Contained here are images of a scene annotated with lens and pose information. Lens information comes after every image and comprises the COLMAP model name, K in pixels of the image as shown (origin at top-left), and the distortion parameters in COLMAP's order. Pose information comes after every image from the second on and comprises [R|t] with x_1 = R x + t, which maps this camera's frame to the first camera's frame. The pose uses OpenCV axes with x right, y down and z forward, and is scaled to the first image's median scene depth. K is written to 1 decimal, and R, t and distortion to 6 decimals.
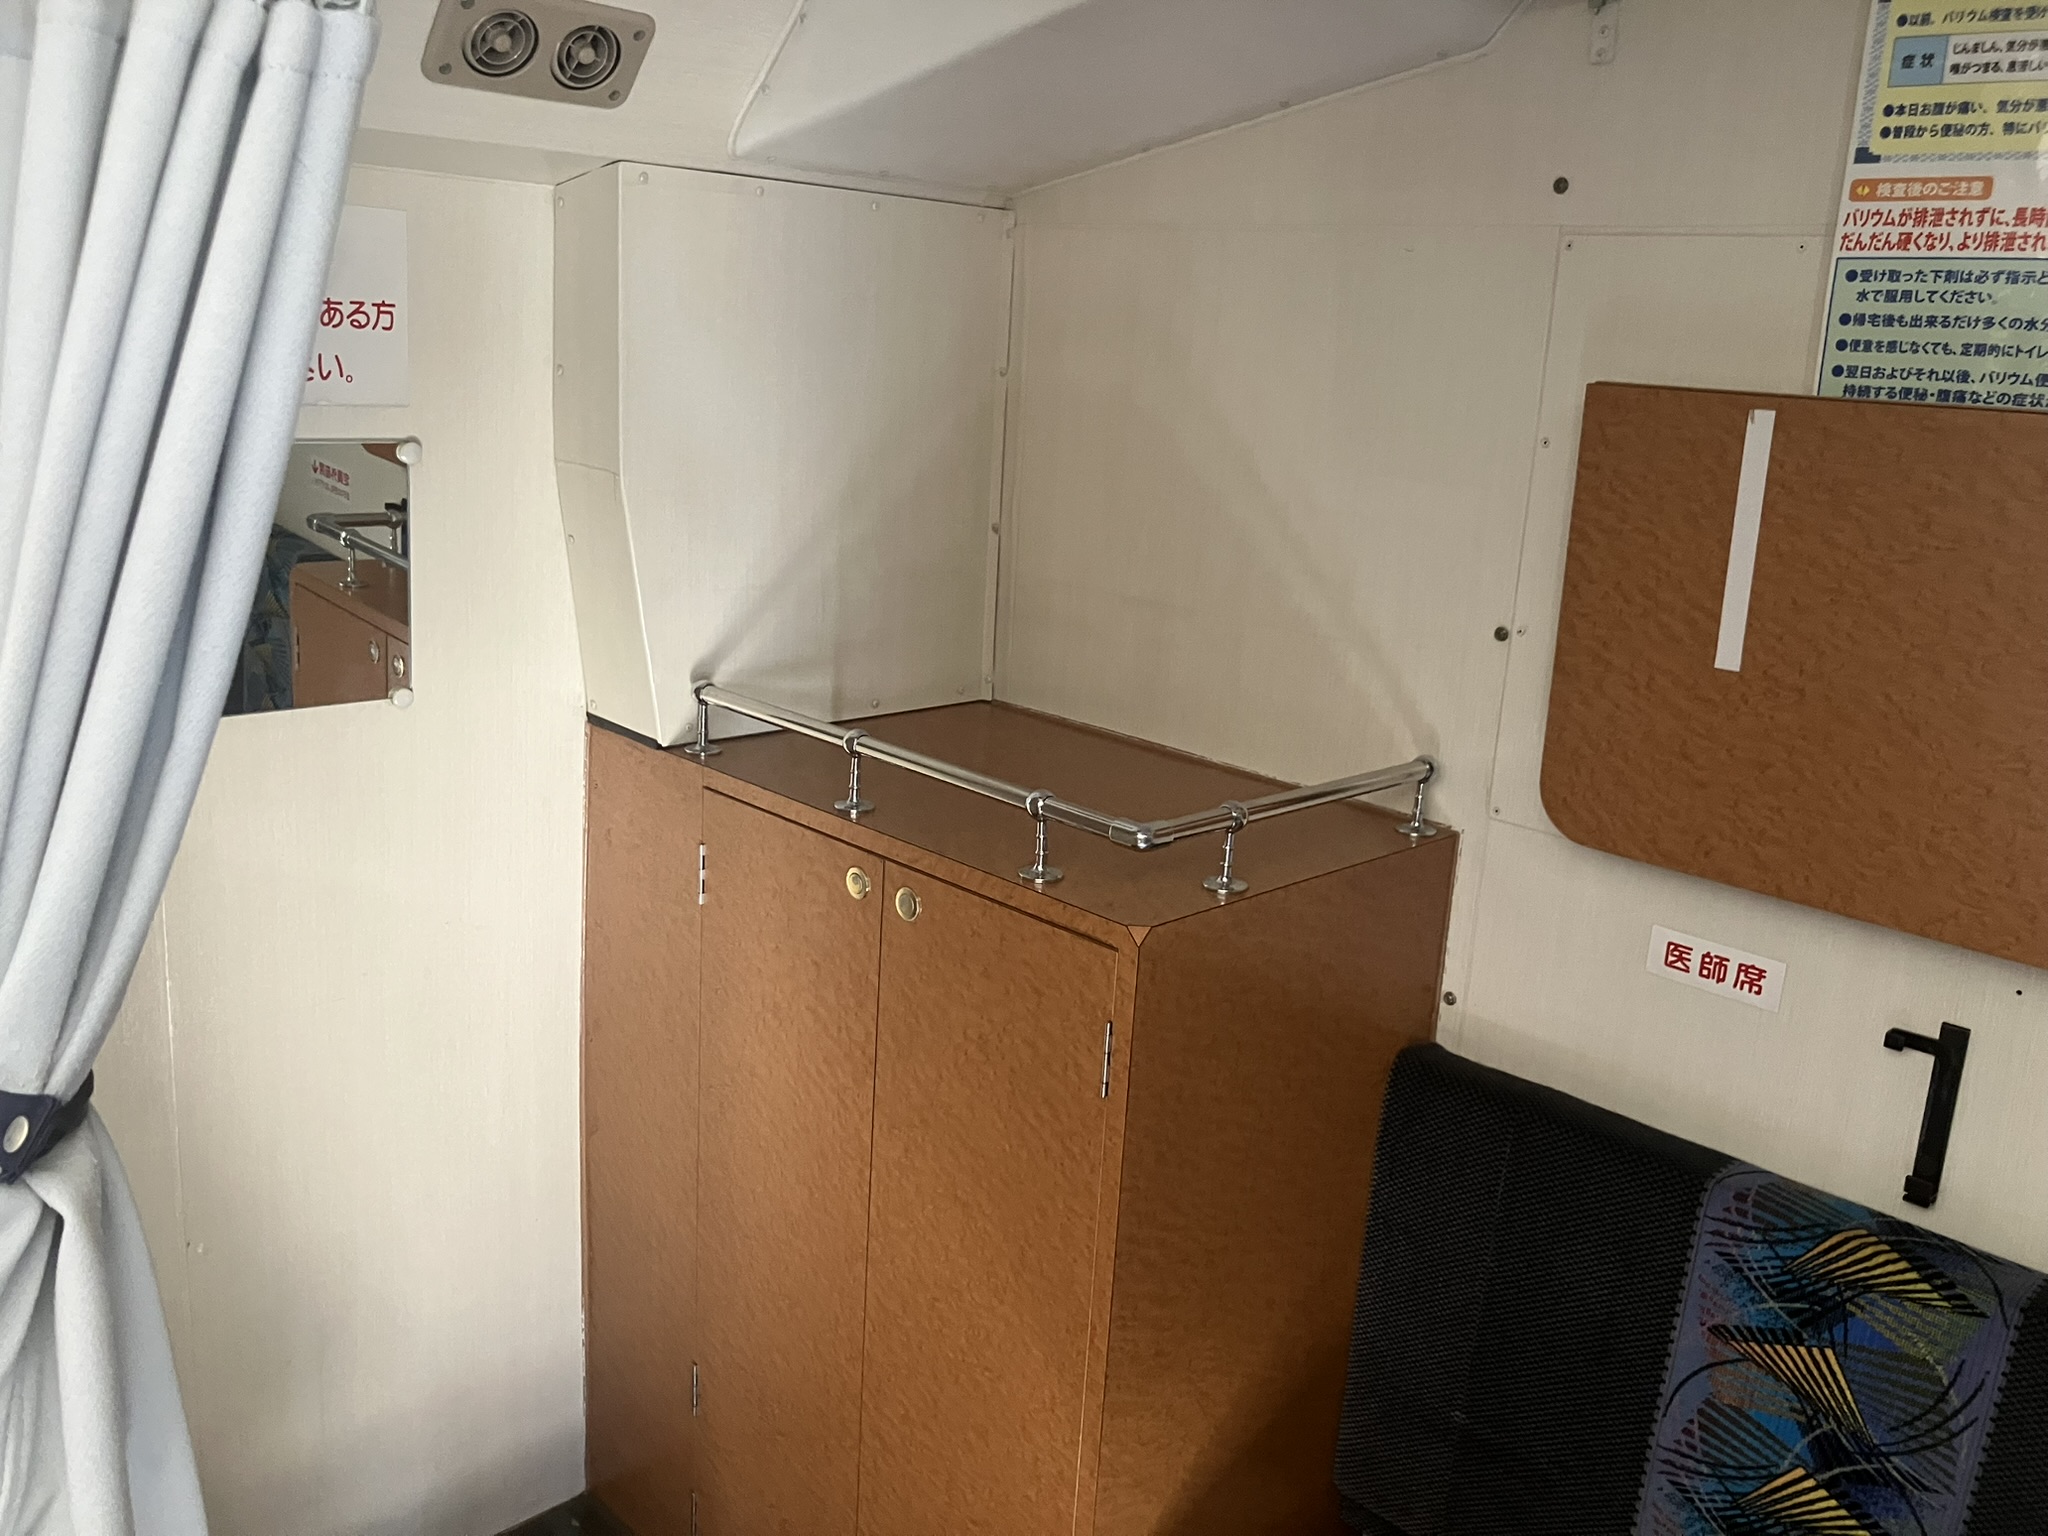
lens RADIAL K [[1703.1, 0, 1030.2], [0, 1703.1, 756.7], [0, 0, 1]] dist [0.015487, -0.006677]
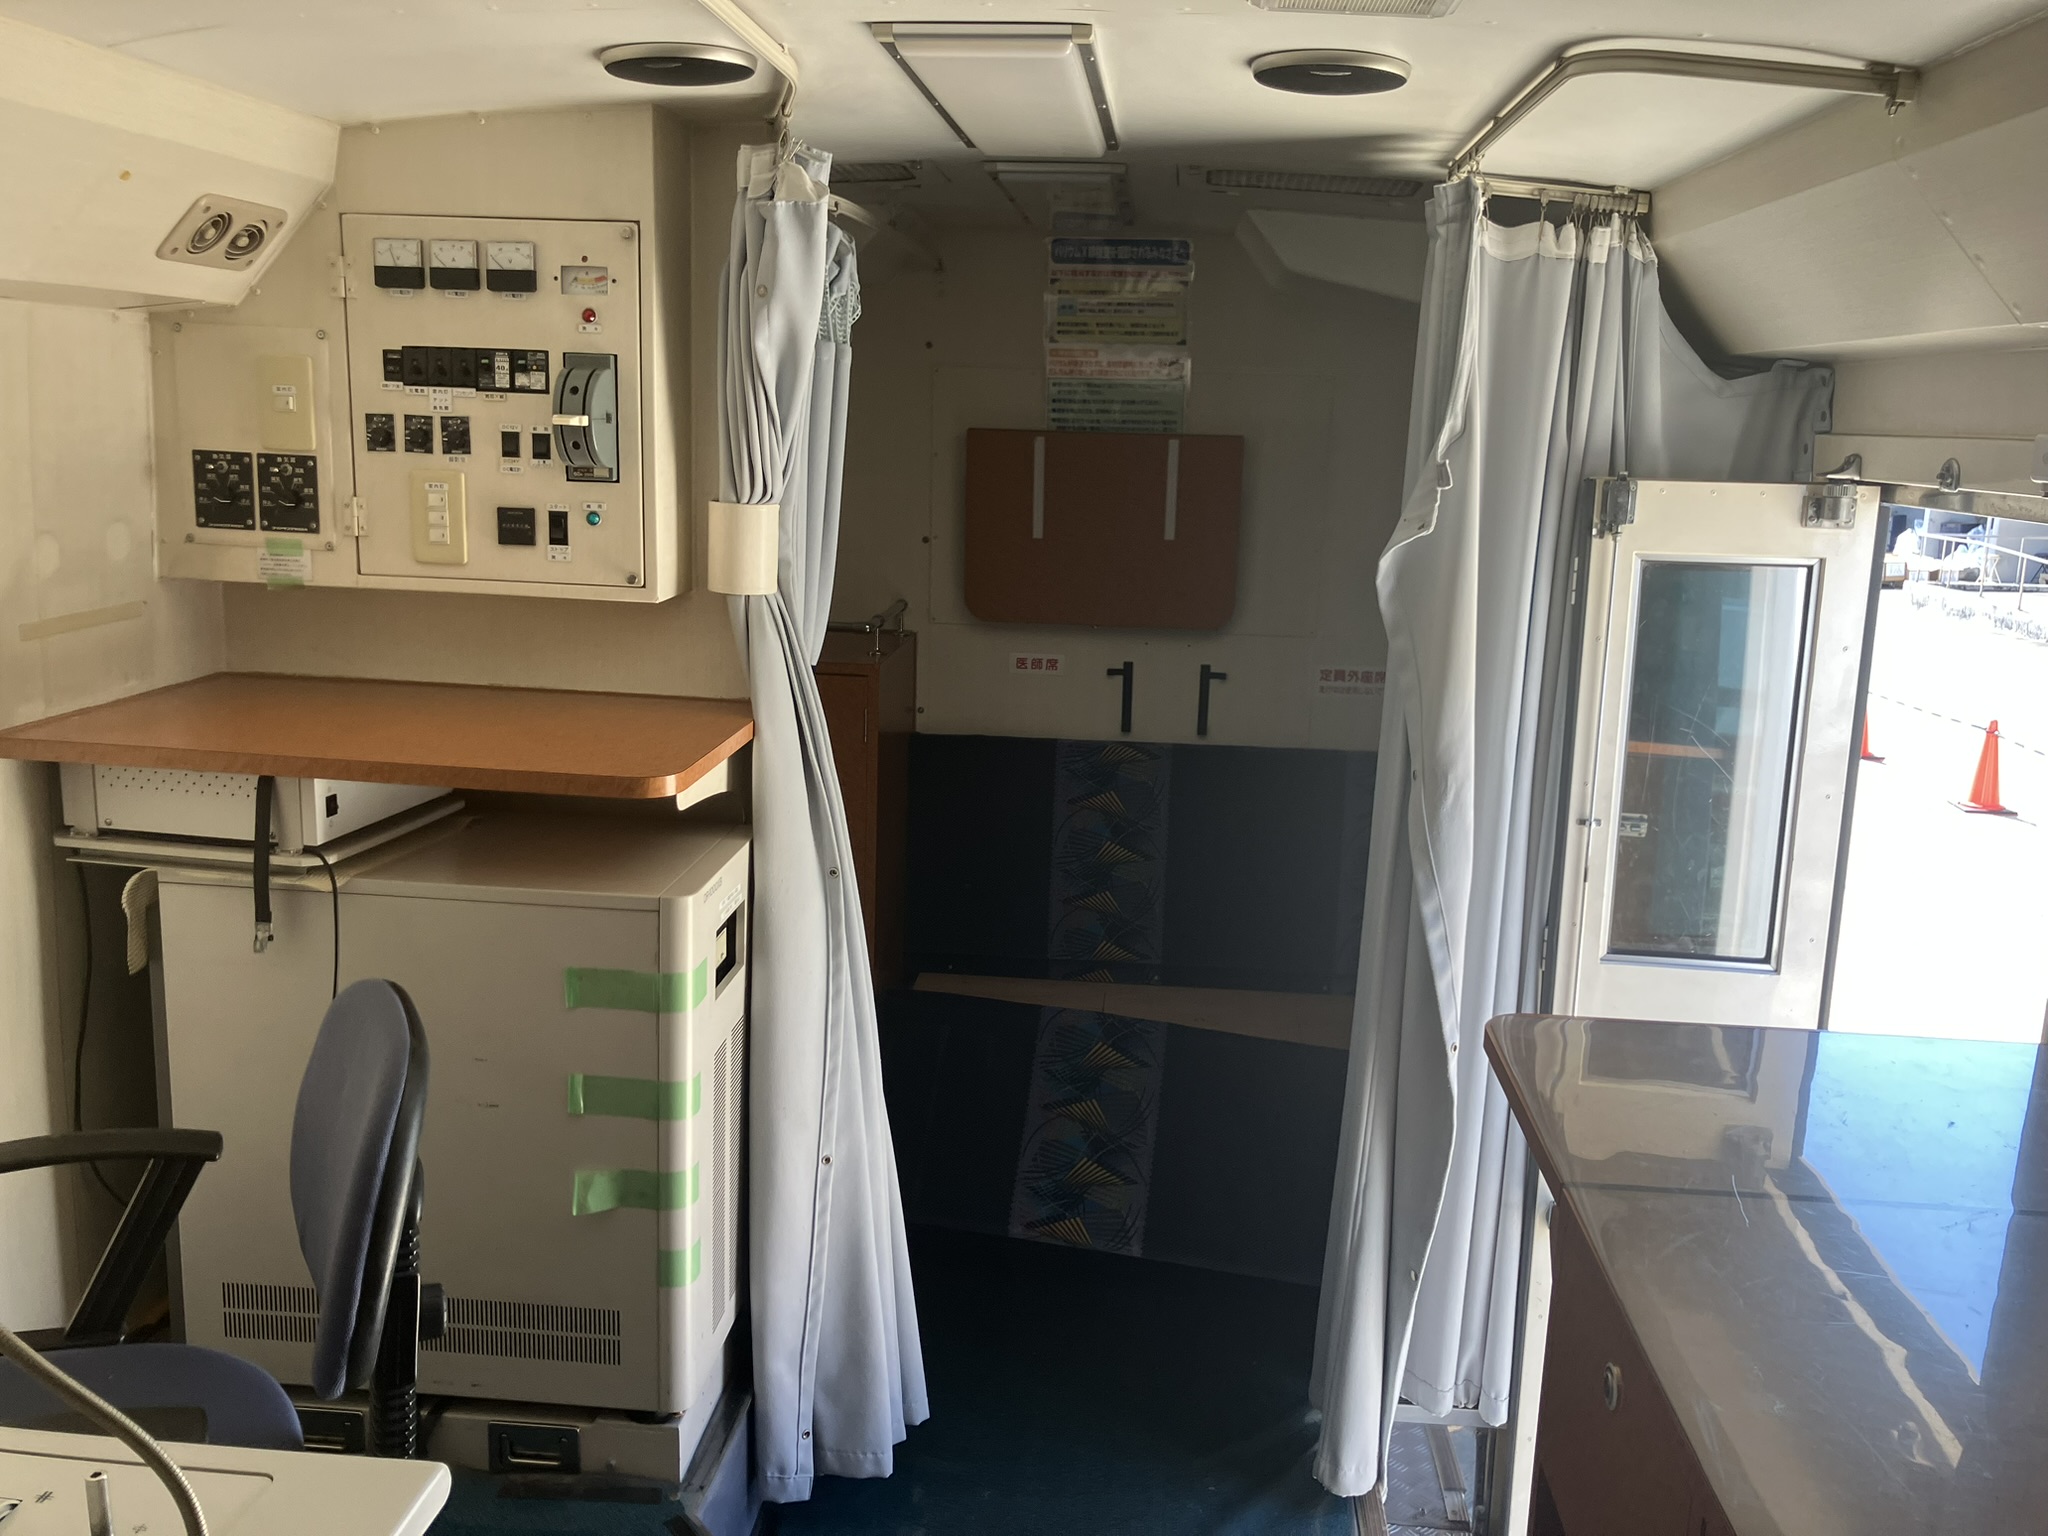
lens RADIAL K [[1703.1, 0, 1018.0], [0, 1703.1, 762.3], [0, 0, 1]] dist [0.015487, -0.006677]
pose [[0.758088, -0.156823, 0.633016, -1.334107], [0.170142, 0.984601, 0.040164, 0.179691], [-0.629567, 0.077255, 0.773096, -0.963538]]
